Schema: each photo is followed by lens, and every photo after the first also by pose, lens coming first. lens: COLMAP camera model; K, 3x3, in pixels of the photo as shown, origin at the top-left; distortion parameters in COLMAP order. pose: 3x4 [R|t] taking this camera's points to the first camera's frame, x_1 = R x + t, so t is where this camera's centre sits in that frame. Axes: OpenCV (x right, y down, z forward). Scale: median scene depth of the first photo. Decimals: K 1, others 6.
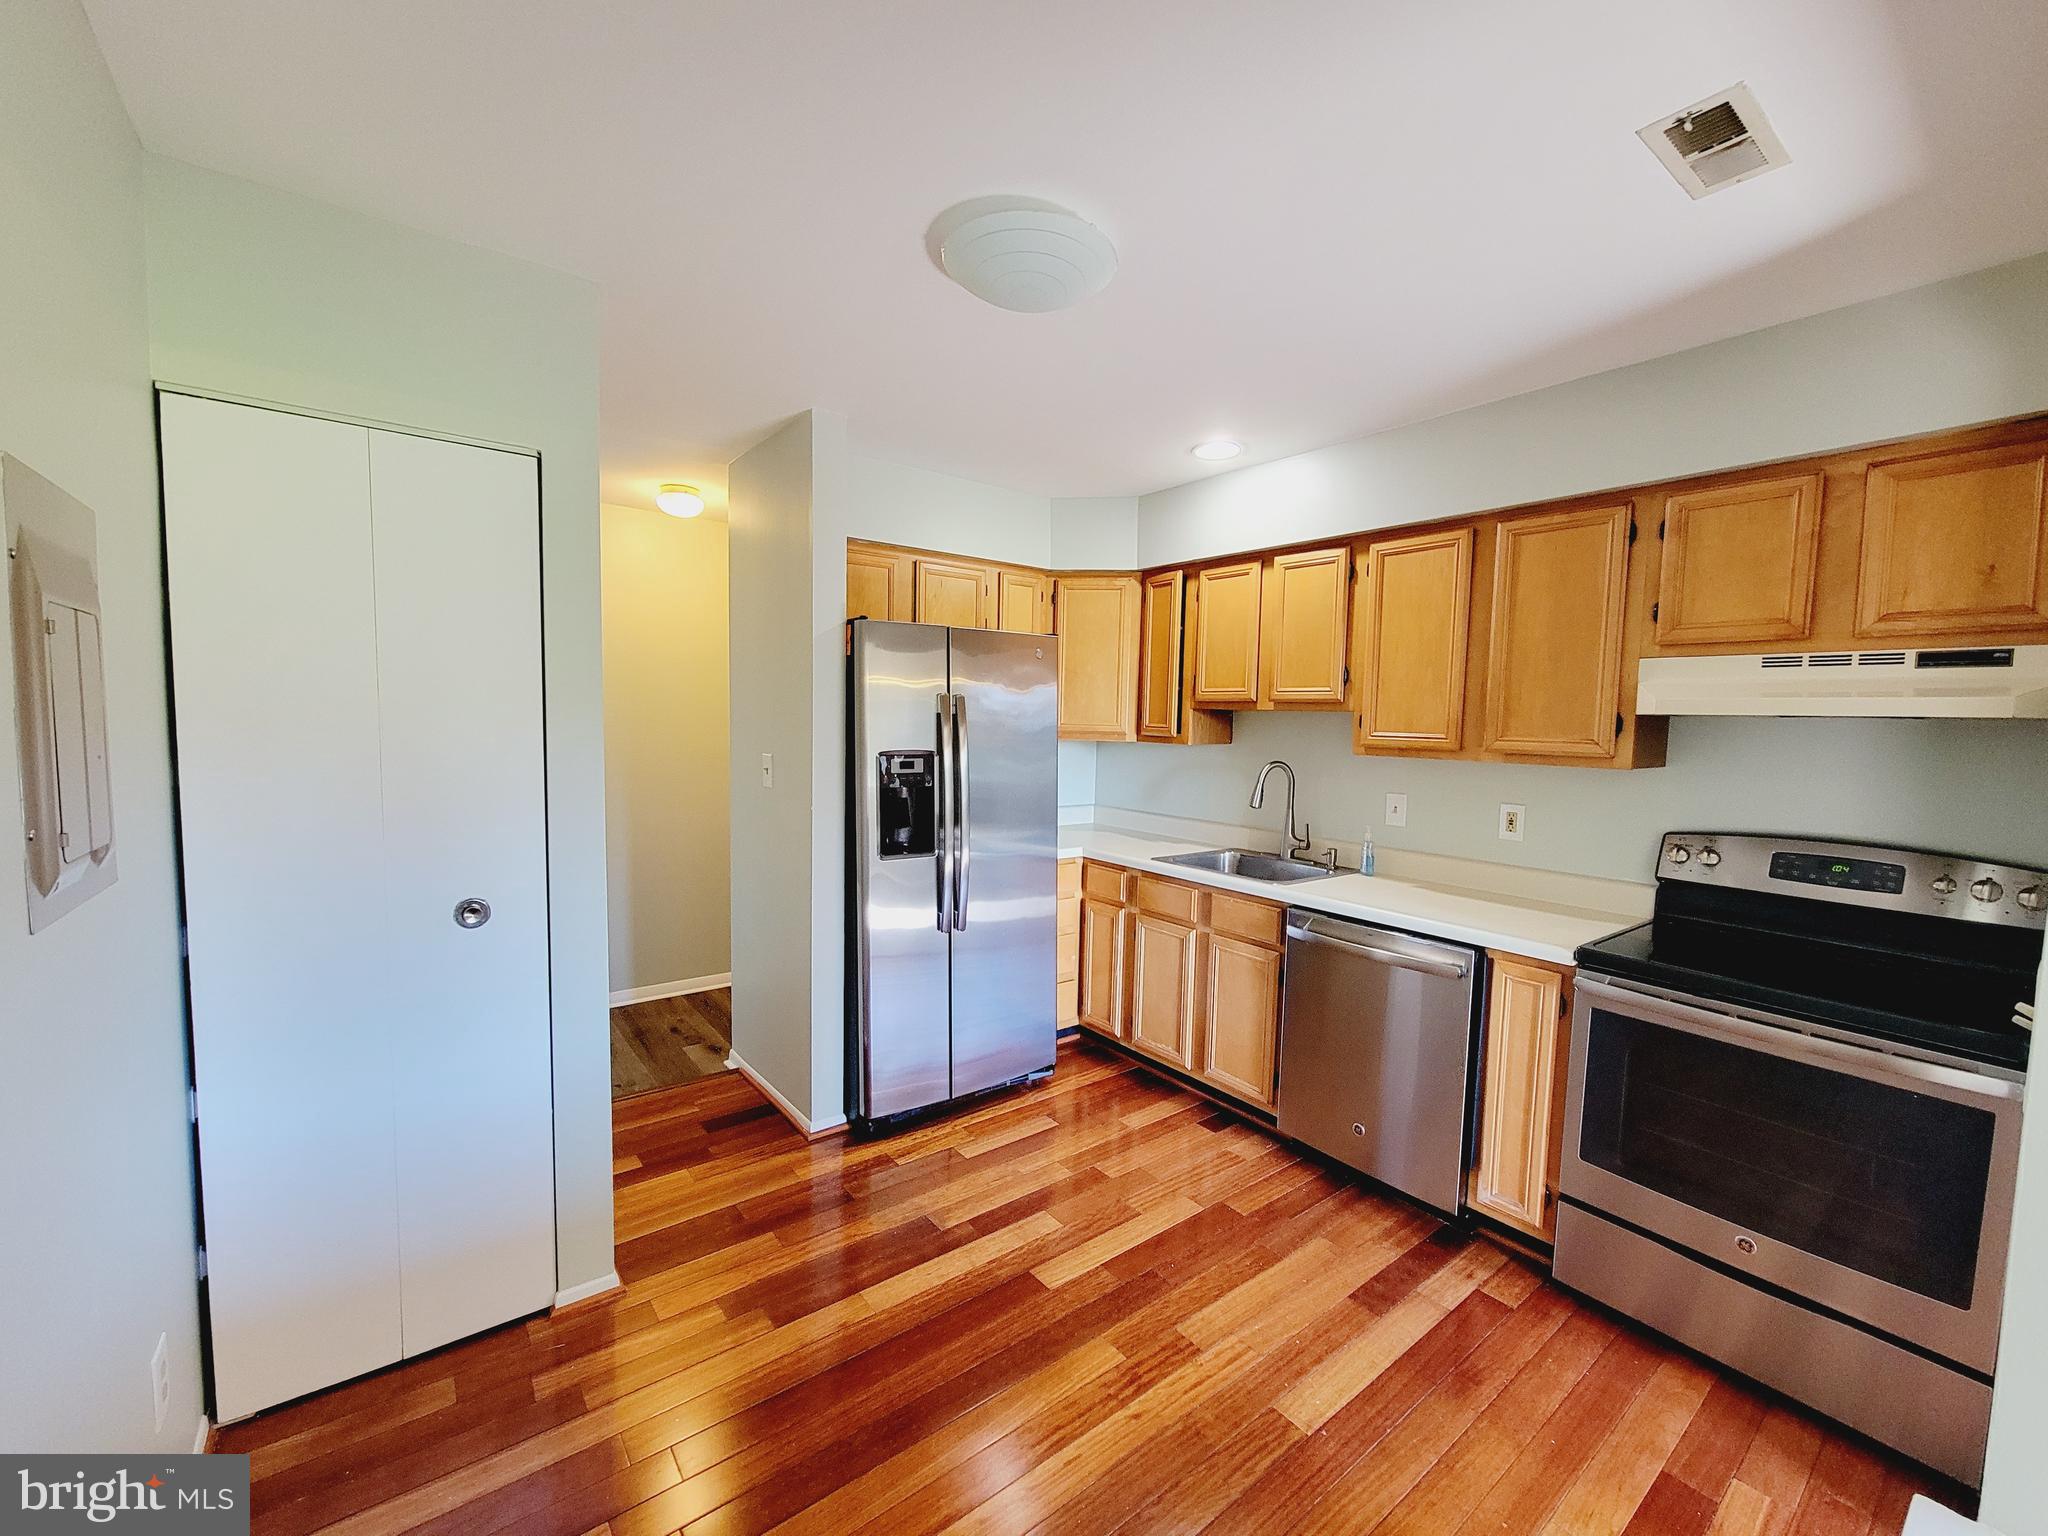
lens RADIAL K [[844.7, 0, 1025.2], [0, 844.7, 777.8], [0, 0, 1]] dist [0.003072, -0.001012]
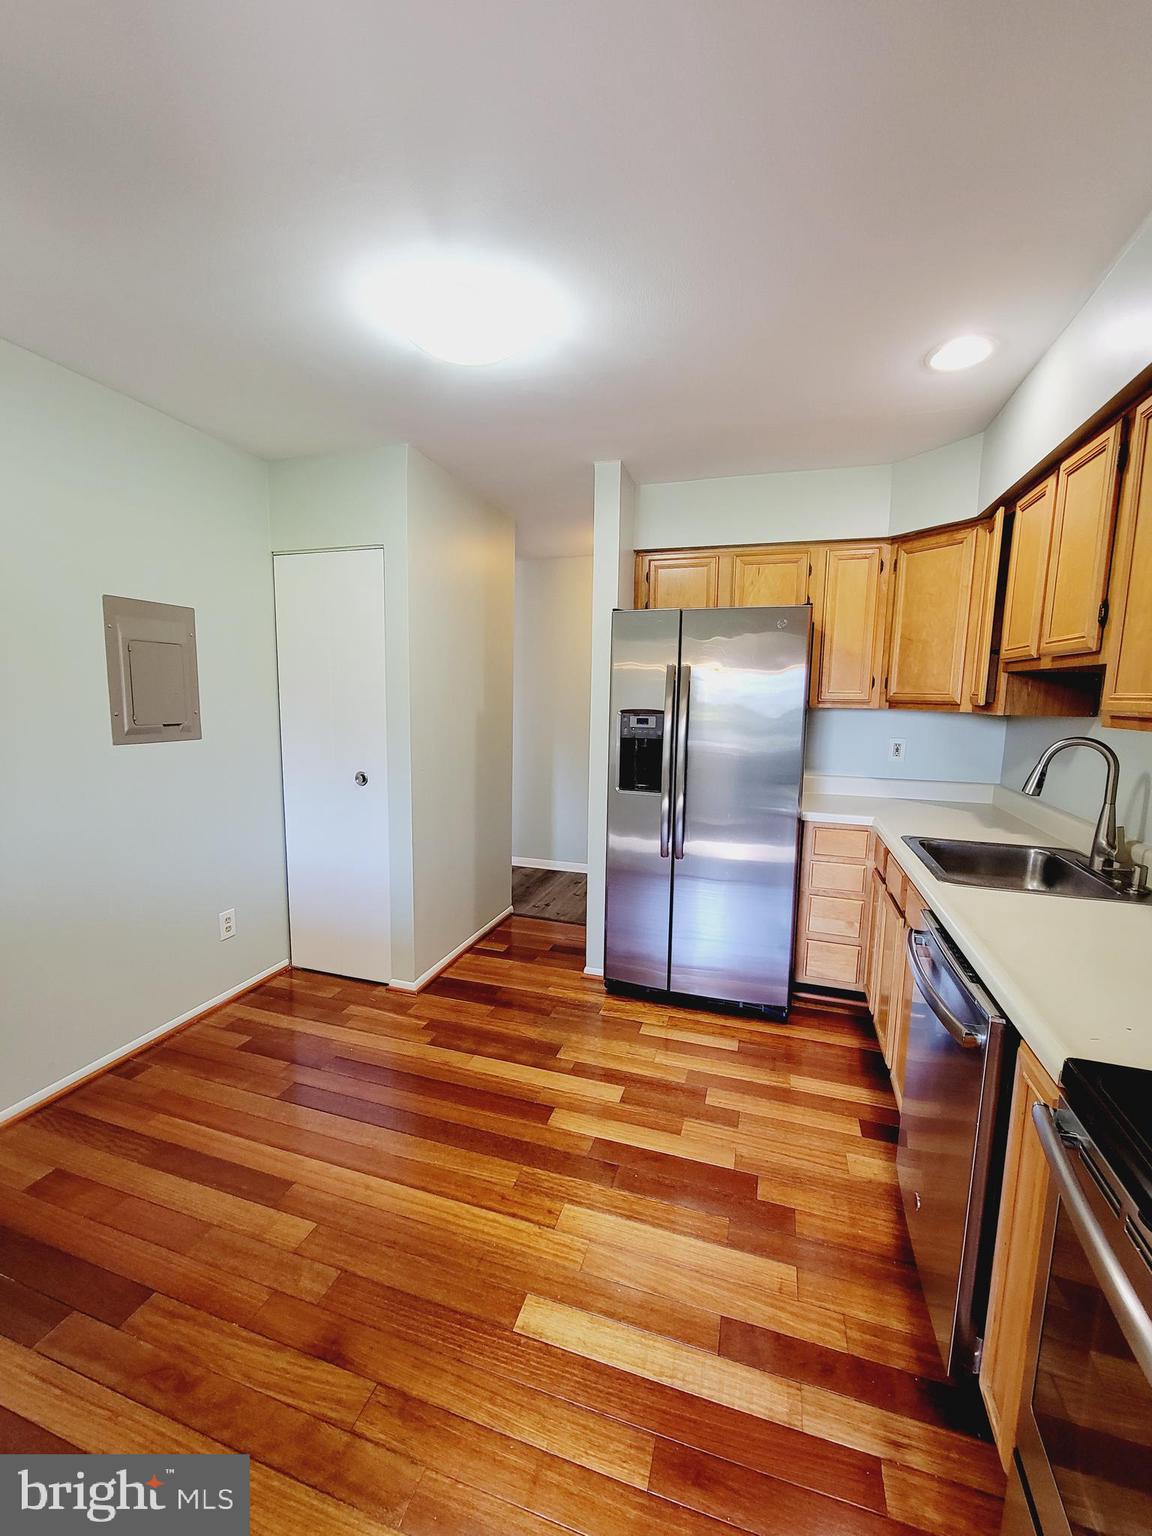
lens RADIAL K [[633.5, 0, 570.8], [0, 633.5, 768.0], [0, 0, 1]] dist [0.003072, -0.001012]
pose [[0.555936, 0.088963, -0.826450, 0.643305], [-0.064600, 0.995873, 0.063746, 0.001363], [0.828711, 0.017950, 0.559389, 0.387703]]
